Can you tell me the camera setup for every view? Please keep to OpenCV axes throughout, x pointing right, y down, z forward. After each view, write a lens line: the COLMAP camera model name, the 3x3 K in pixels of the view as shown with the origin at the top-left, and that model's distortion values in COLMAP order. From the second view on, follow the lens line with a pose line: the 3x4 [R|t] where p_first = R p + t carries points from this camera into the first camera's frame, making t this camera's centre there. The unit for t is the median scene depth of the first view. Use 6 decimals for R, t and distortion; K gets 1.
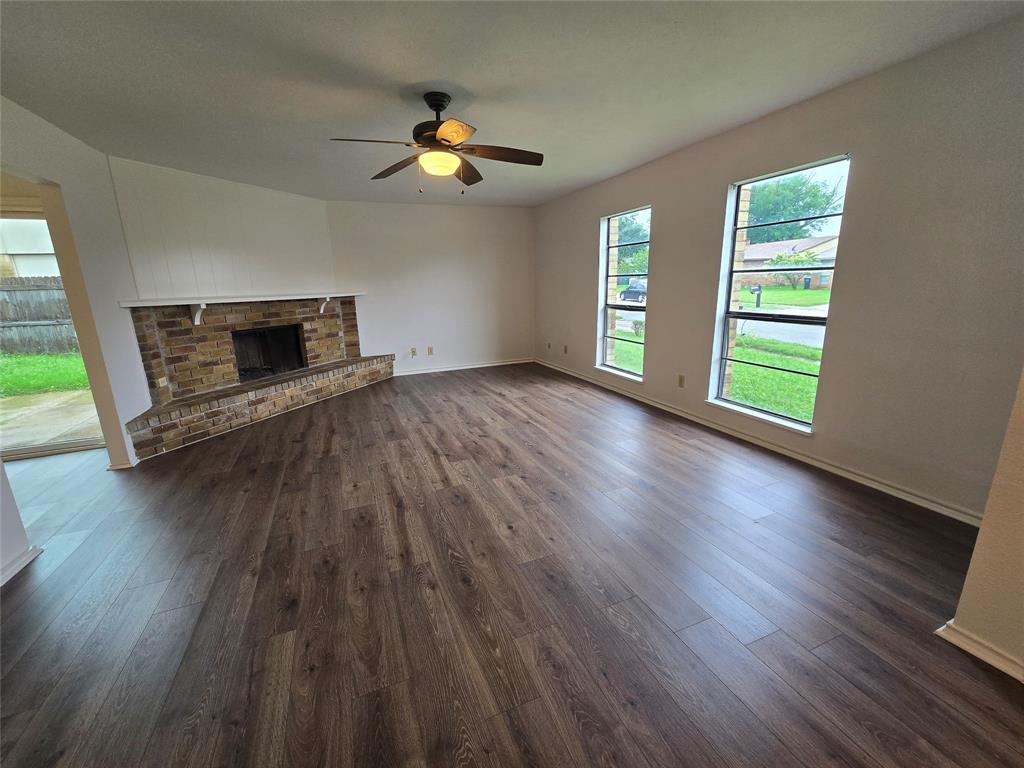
lens RADIAL K [[418.6, 0, 512.4], [0, 418.6, 384.0], [0, 0, 1]] dist [-0.001390, 0.000228]
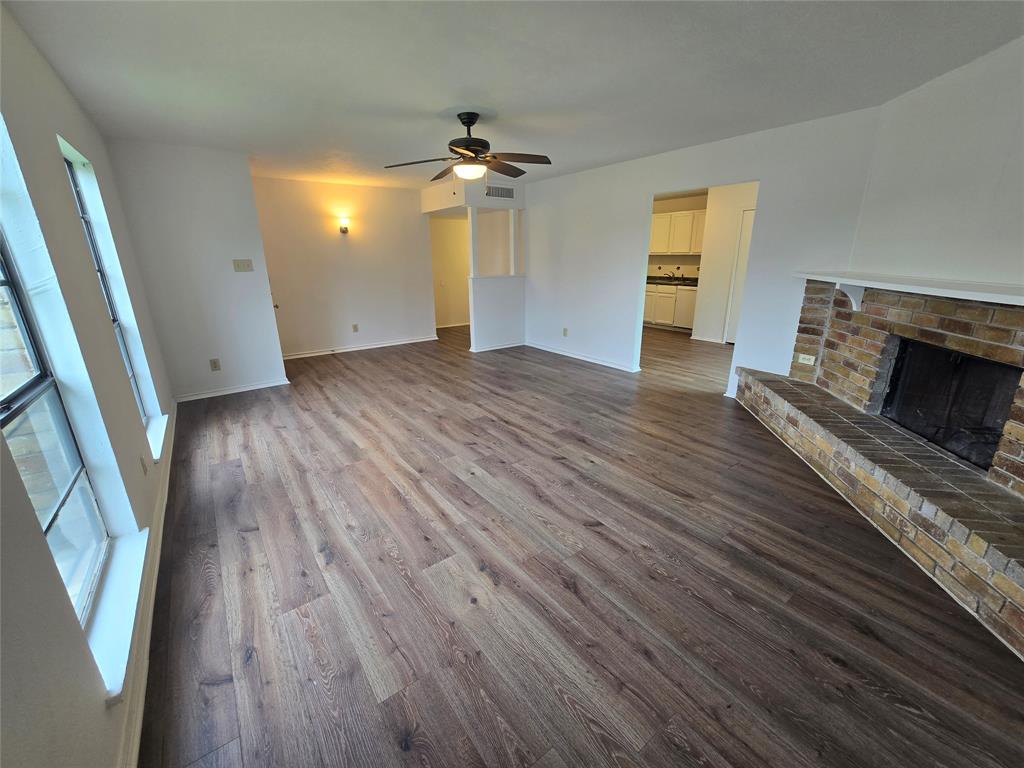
lens RADIAL K [[418.6, 0, 515.3], [0, 418.6, 385.5], [0, 0, 1]] dist [-0.001390, 0.000228]
pose [[-0.968282, 0.113365, -0.222662, 0.025202], [-0.019057, 0.855044, 0.518205, -0.445164], [0.249132, 0.506012, -0.825764, 1.688983]]
